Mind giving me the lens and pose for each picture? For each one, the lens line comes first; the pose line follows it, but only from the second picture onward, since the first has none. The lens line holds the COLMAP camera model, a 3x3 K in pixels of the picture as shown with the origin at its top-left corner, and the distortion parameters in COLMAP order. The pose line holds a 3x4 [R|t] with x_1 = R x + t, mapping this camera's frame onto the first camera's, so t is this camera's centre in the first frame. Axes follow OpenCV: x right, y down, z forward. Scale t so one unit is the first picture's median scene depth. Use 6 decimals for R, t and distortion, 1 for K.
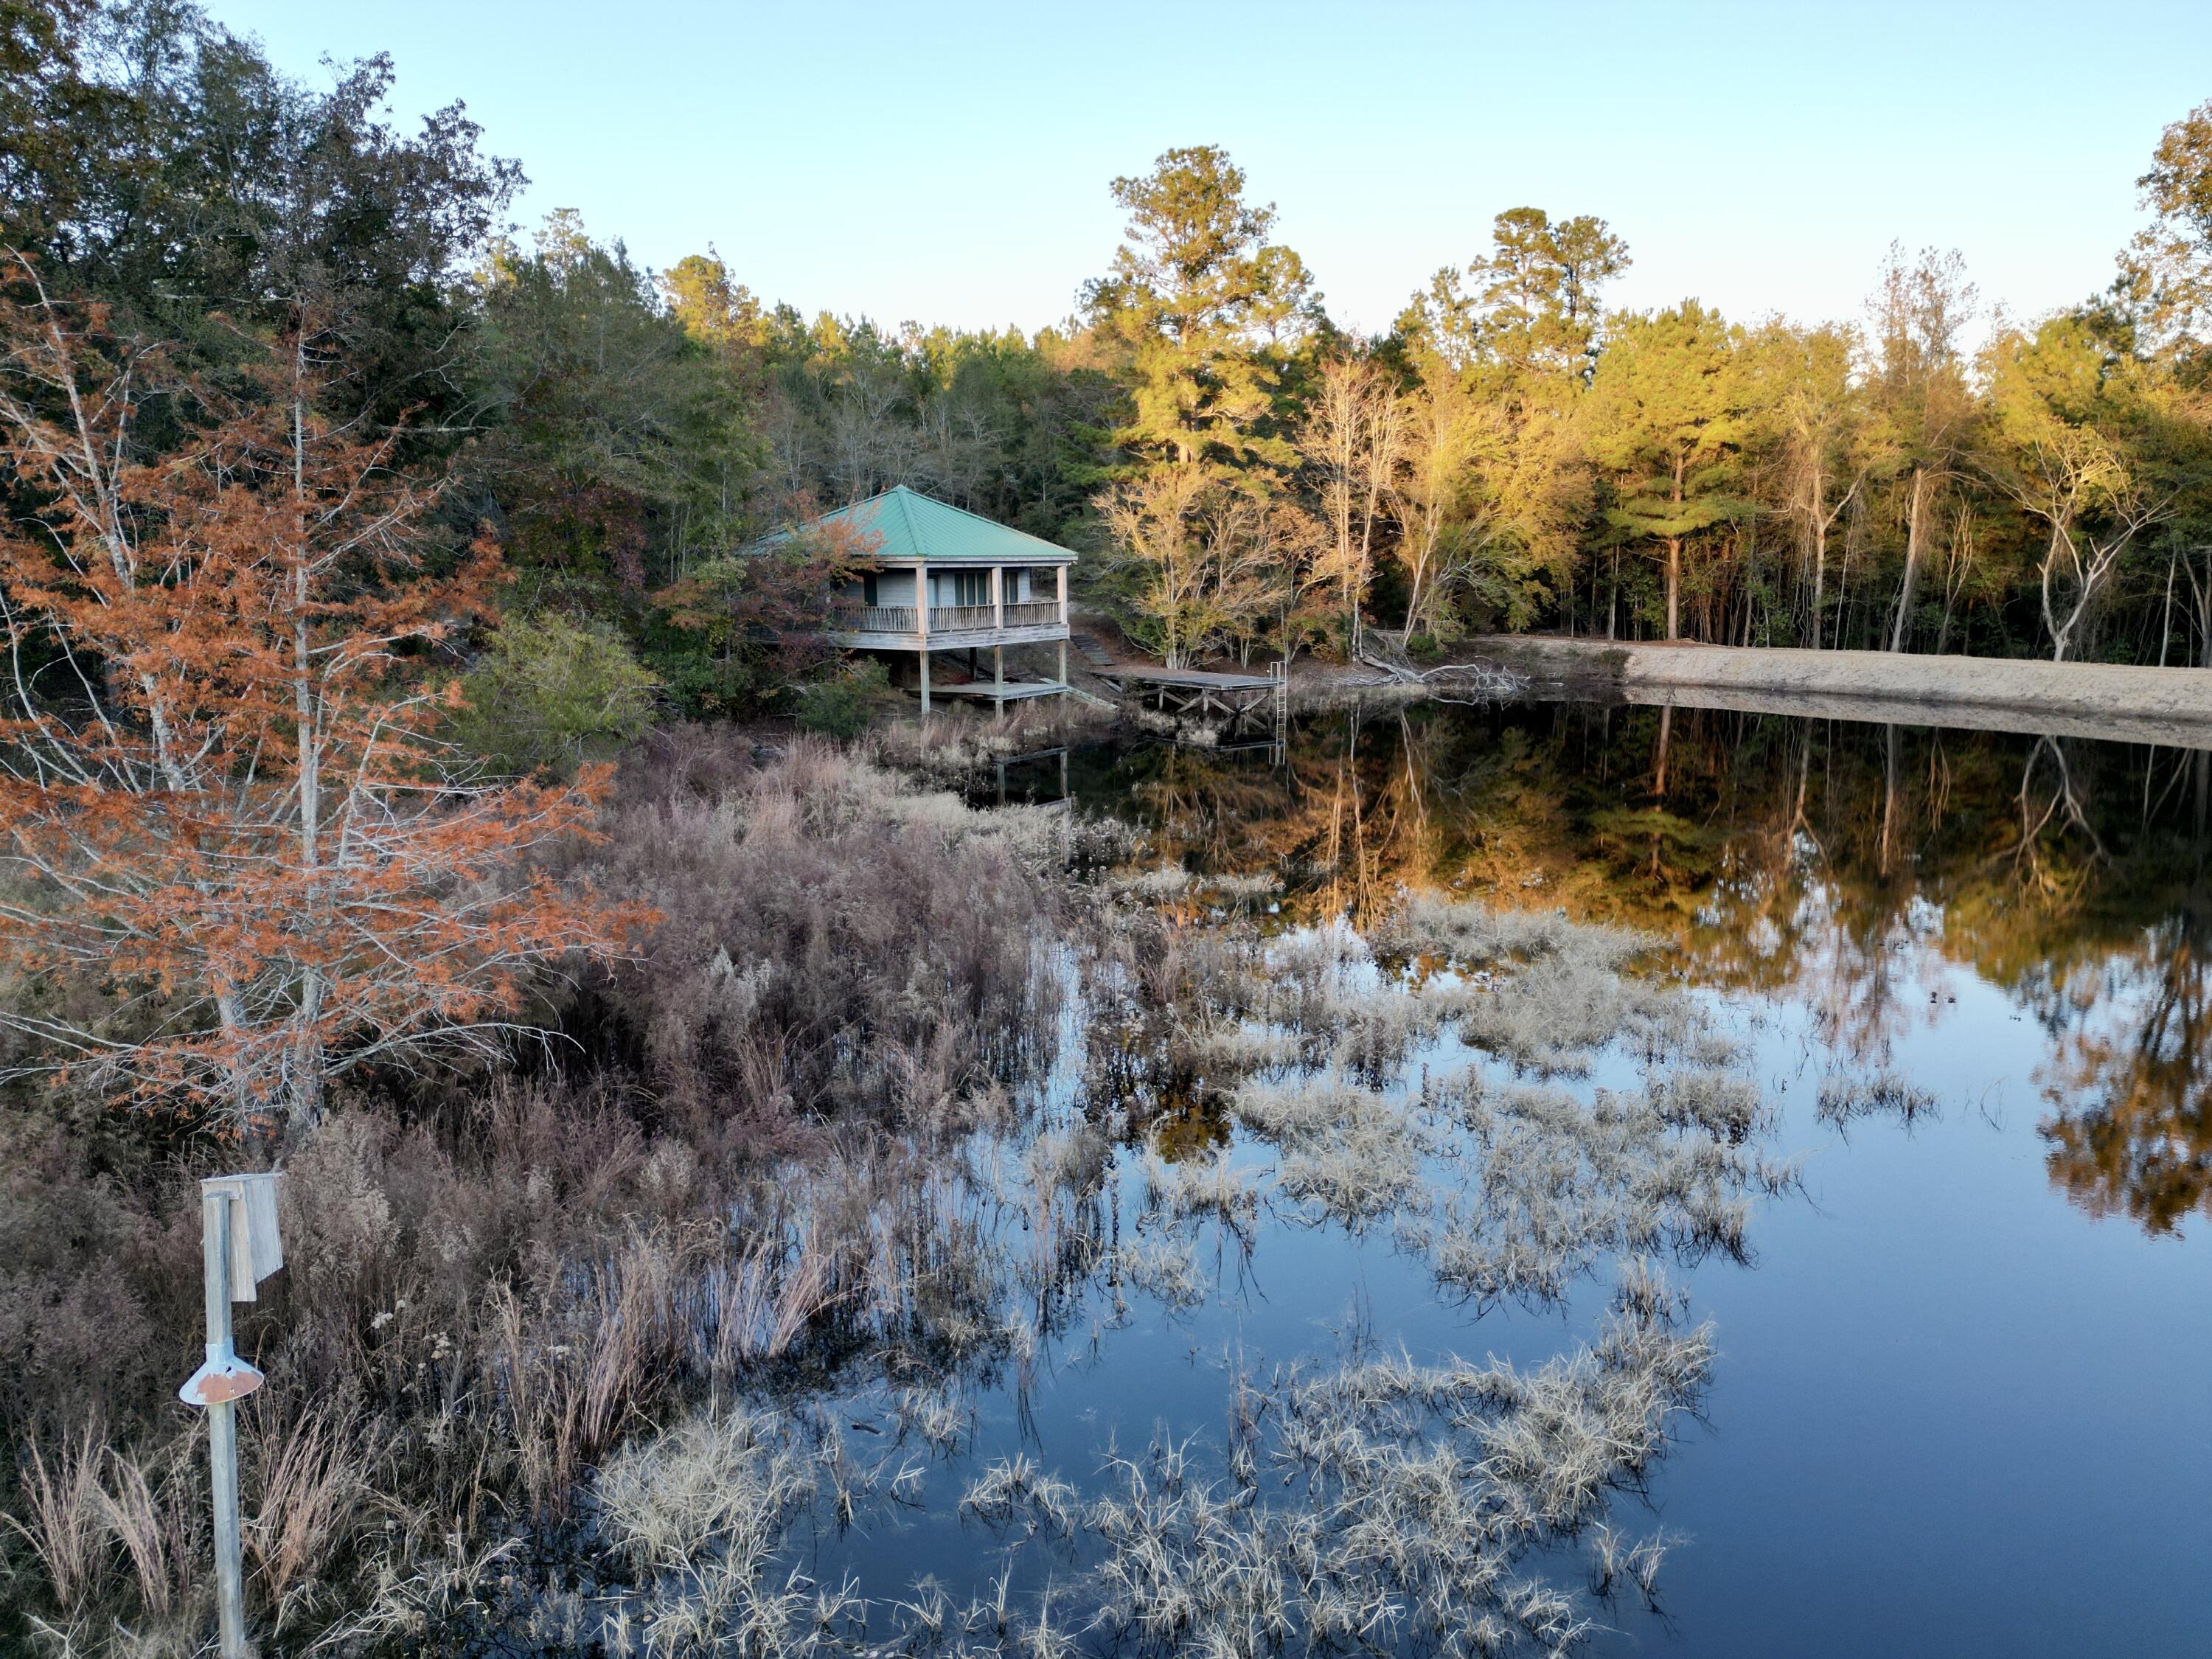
lens RADIAL K [[1546.0, 0, 1084.6], [0, 1546.0, 829.5], [0, 0, 1]] dist [0.079424, -0.075785]
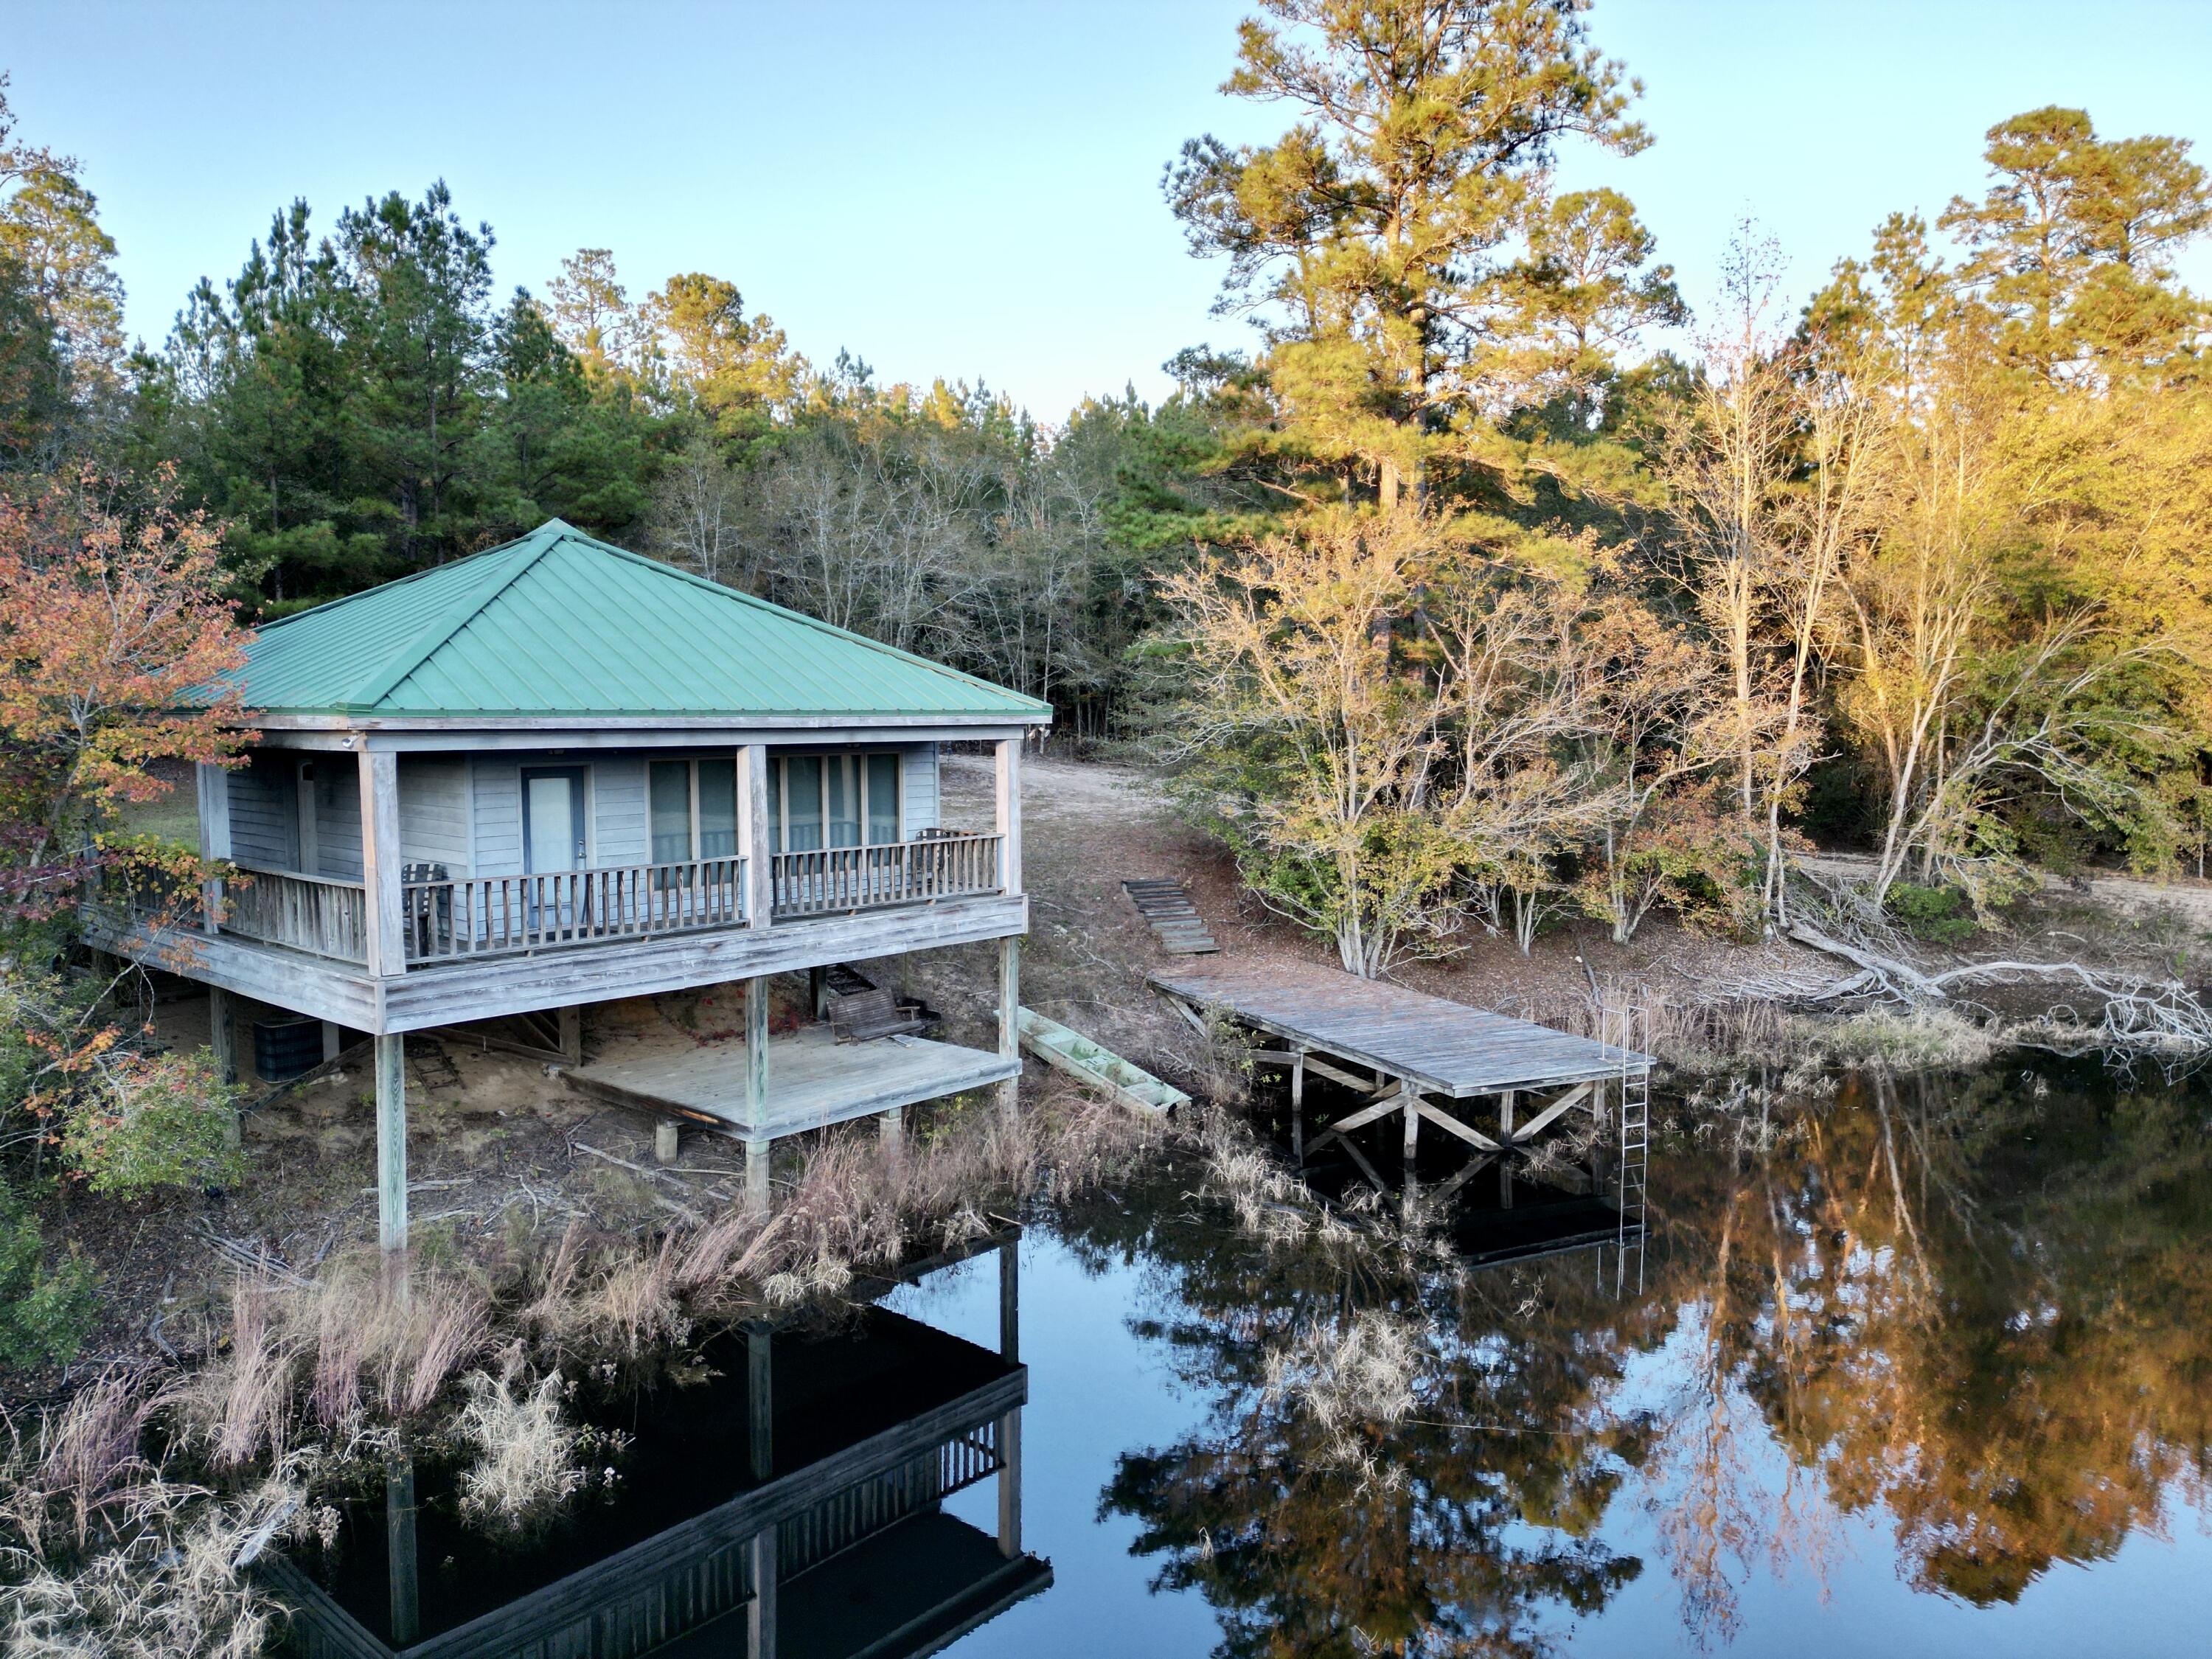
lens RADIAL K [[1546.0, 0, 1084.6], [0, 1546.0, 829.5], [0, 0, 1]] dist [0.079424, -0.075785]
pose [[0.984951, 0.019134, -0.171771, 0.055358], [-0.035508, 0.995055, -0.092764, -0.096726], [0.169146, 0.097467, 0.980760, 0.541031]]
